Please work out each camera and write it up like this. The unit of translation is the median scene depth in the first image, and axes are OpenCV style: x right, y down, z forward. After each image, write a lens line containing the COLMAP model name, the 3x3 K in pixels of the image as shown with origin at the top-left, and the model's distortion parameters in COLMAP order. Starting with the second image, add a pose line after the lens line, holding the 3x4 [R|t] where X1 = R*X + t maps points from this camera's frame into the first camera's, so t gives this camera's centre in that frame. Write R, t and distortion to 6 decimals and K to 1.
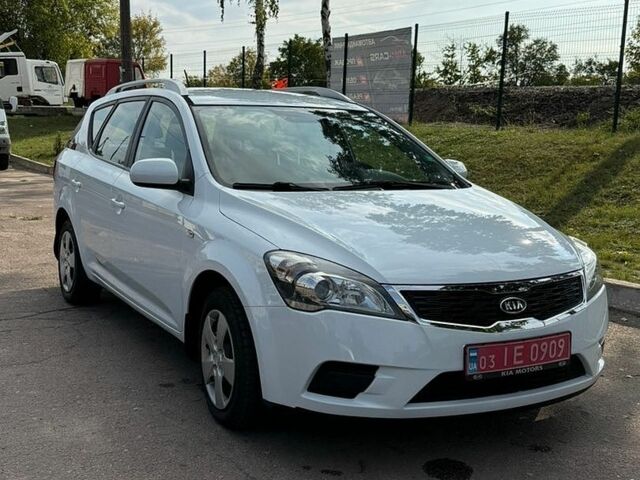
lens RADIAL K [[833.3, 0, 320.0], [0, 833.3, 240.0], [0, 0, 1]] dist [0.175447, -0.451241]
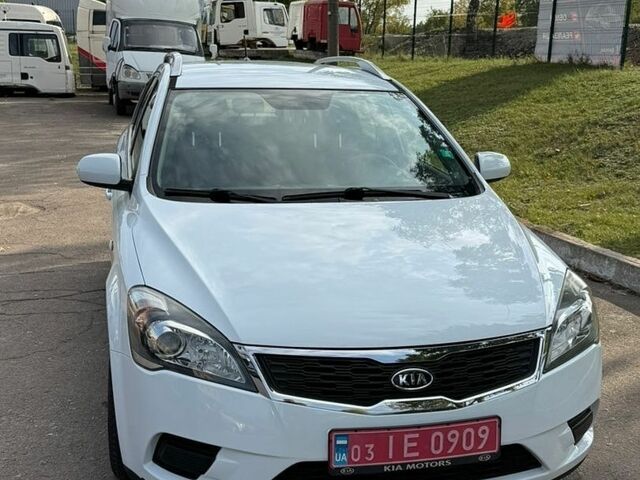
lens RADIAL K [[833.3, 0, 320.0], [0, 833.3, 240.0], [0, 0, 1]] dist [0.175447, -0.451241]
pose [[0.959335, 0.052477, -0.277349, 0.346688], [-0.031534, 0.996340, 0.079443, -0.104745], [0.280503, -0.067467, 0.957479, 0.245915]]
